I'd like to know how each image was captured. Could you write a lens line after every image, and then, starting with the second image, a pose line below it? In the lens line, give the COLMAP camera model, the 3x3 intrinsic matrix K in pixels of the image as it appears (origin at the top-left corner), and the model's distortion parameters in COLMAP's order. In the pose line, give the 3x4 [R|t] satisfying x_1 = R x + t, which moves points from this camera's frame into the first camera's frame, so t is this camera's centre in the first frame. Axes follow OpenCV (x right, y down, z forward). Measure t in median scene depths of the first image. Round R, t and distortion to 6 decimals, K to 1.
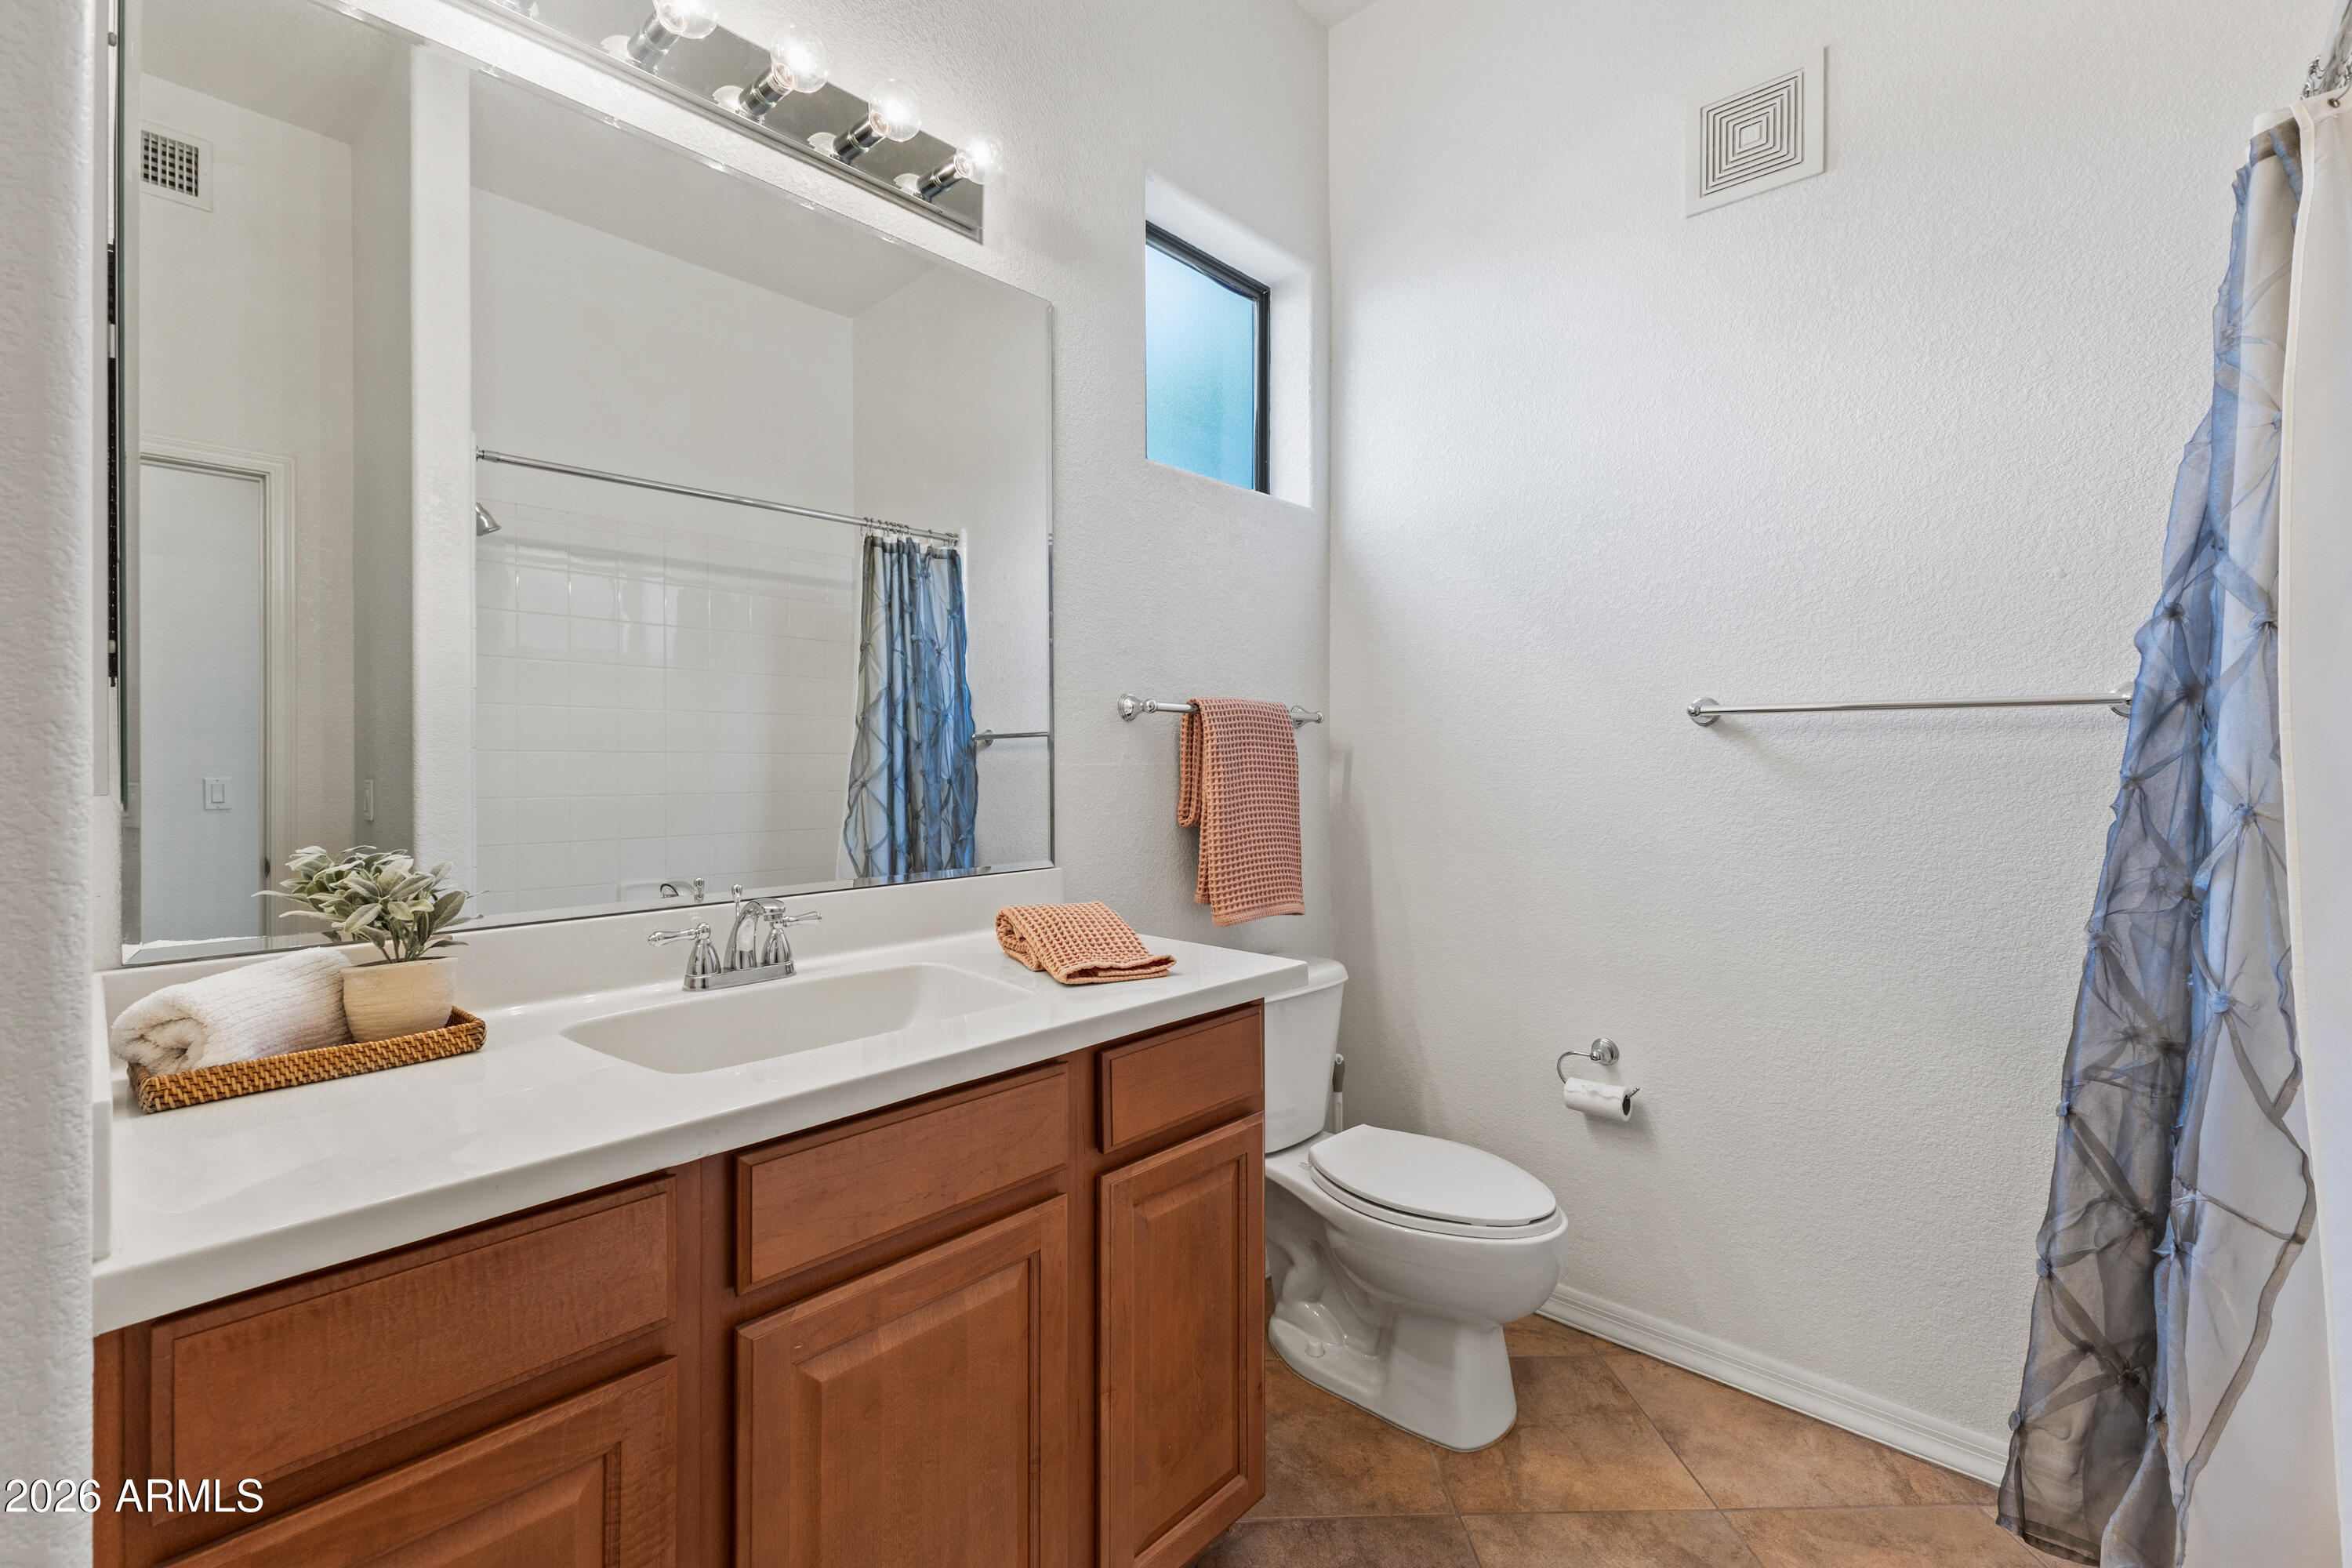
lens RADIAL K [[1020.3, 0, 1178.0], [0, 1020.3, 747.6], [0, 0, 1]] dist [0.007396, 0.000314]
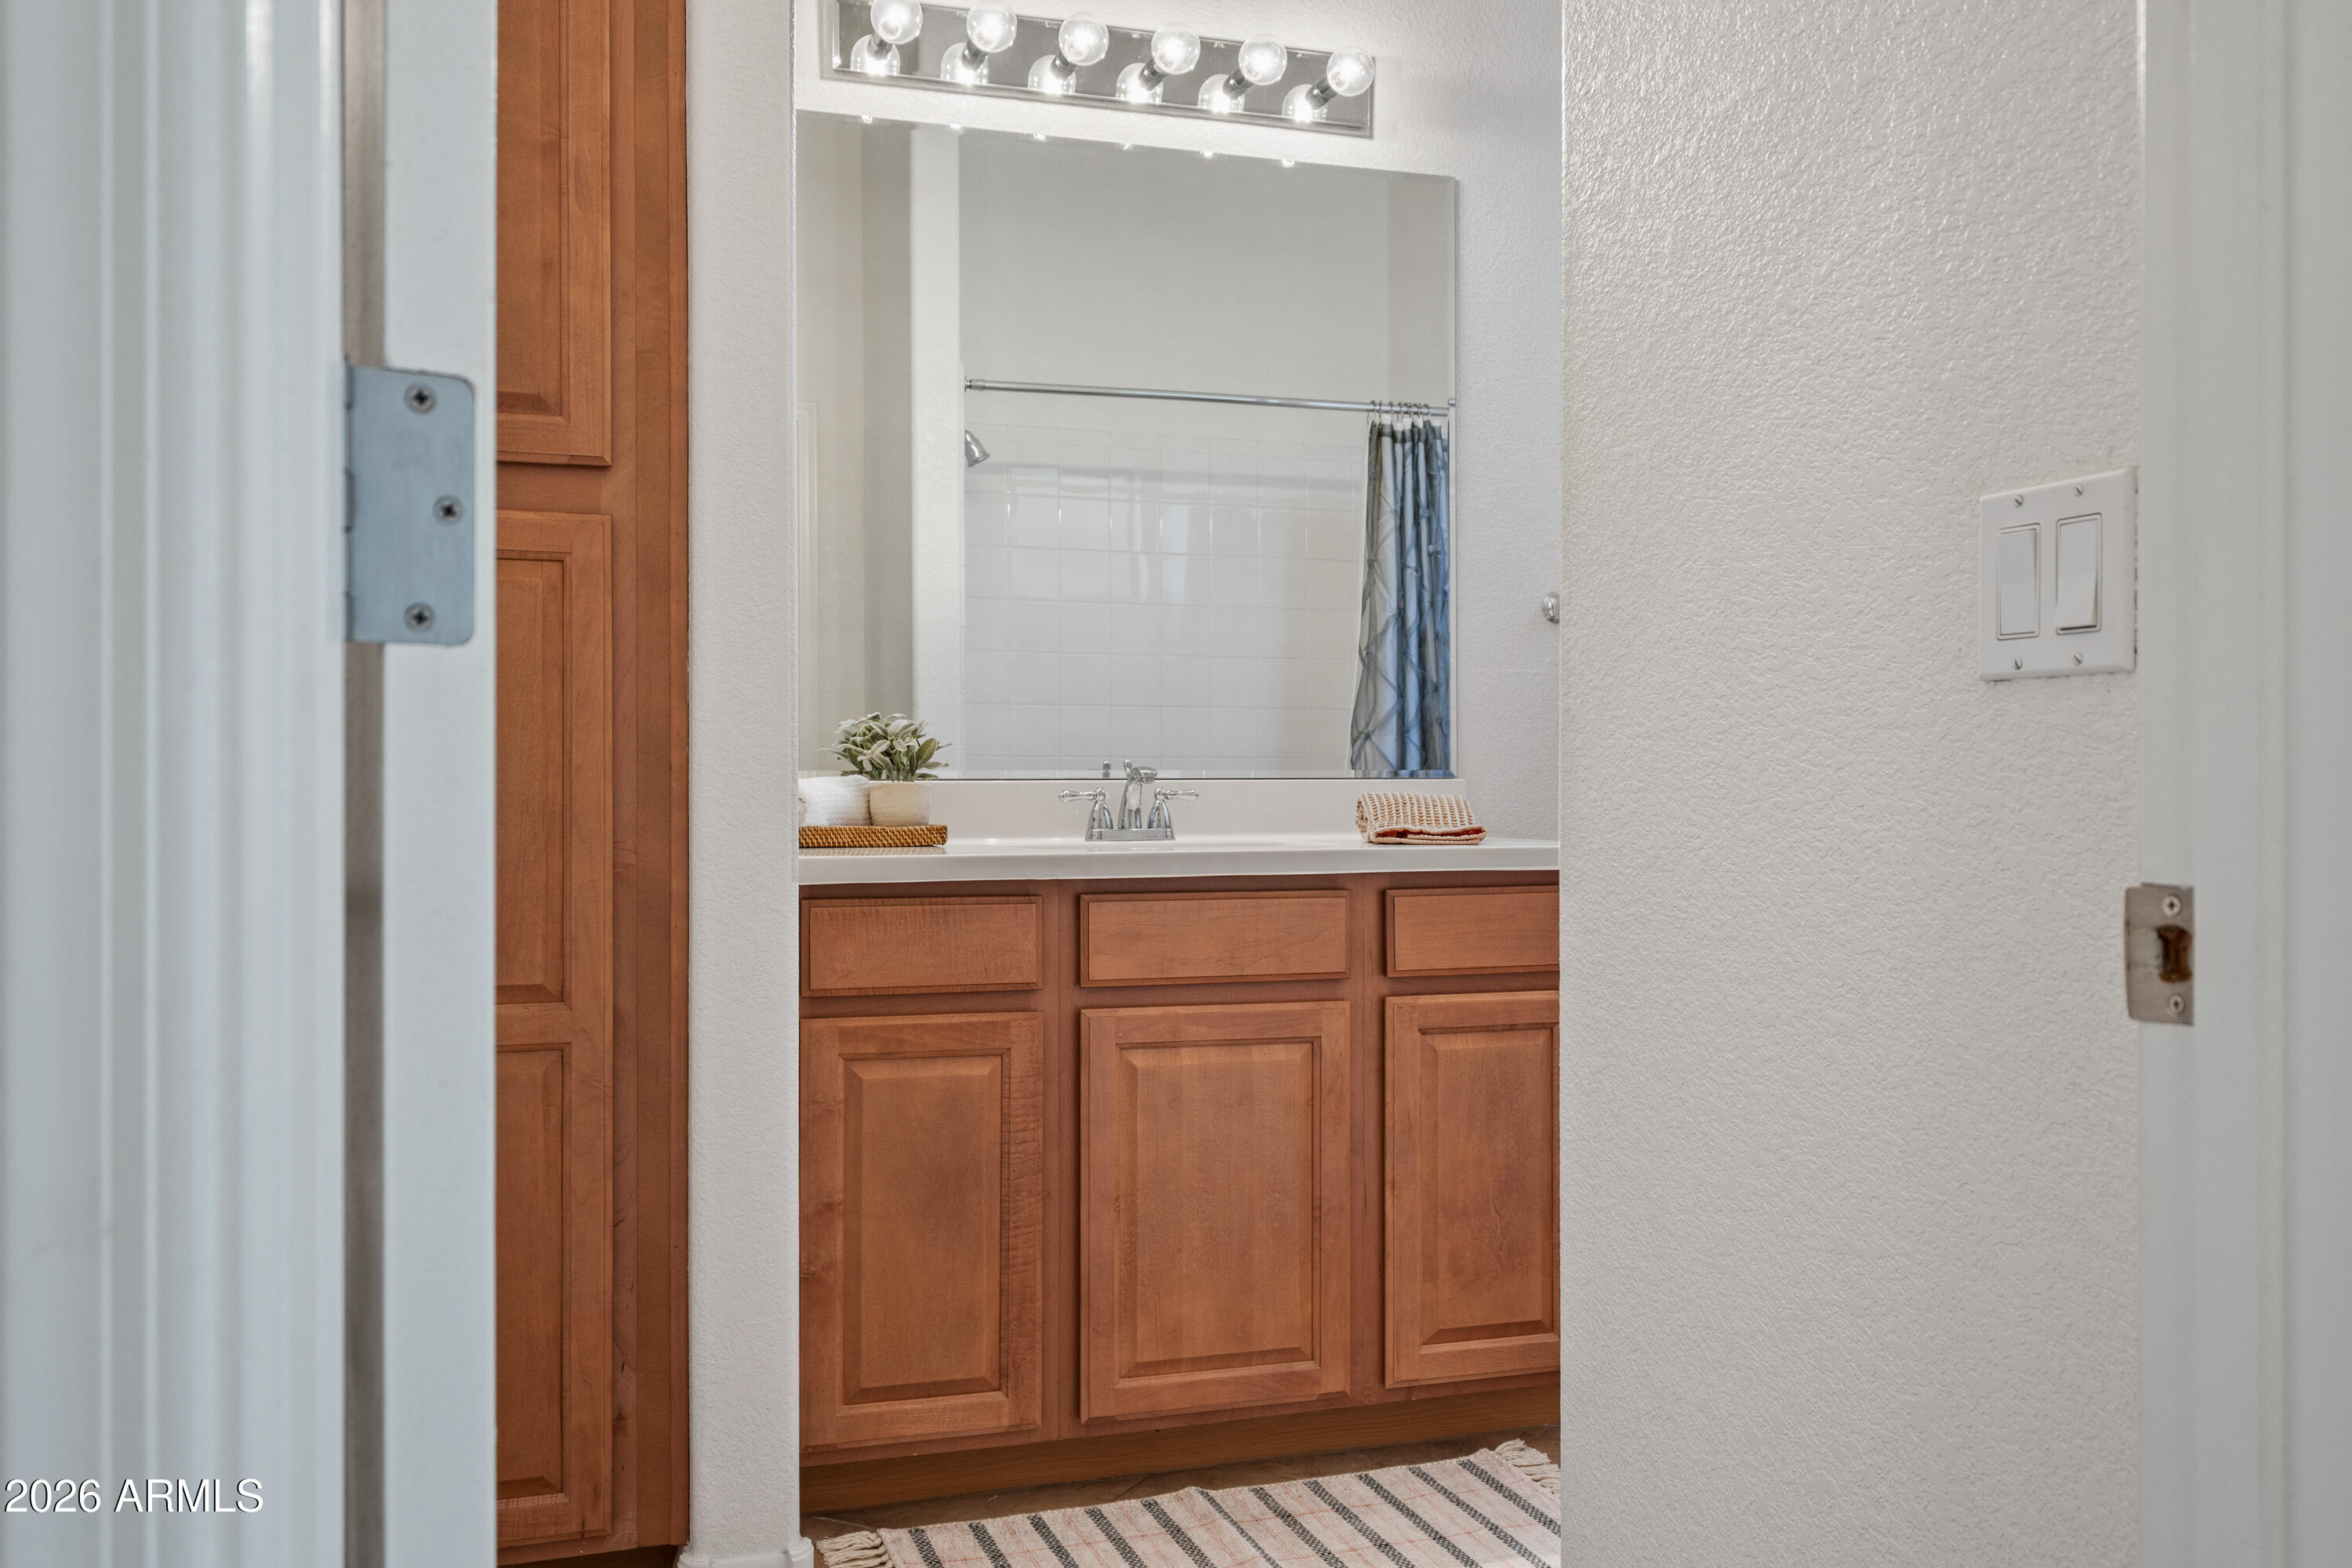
lens RADIAL K [[2017.3, 0, 1173.4], [0, 2017.3, 792.2], [0, 0, 1]] dist [-0.009974, 0.001871]
pose [[0.867813, 0.001127, -0.496889, 0.450615], [0.001497, 0.999987, 0.004882, 0.094158], [0.496888, -0.004980, 0.867800, -0.581517]]
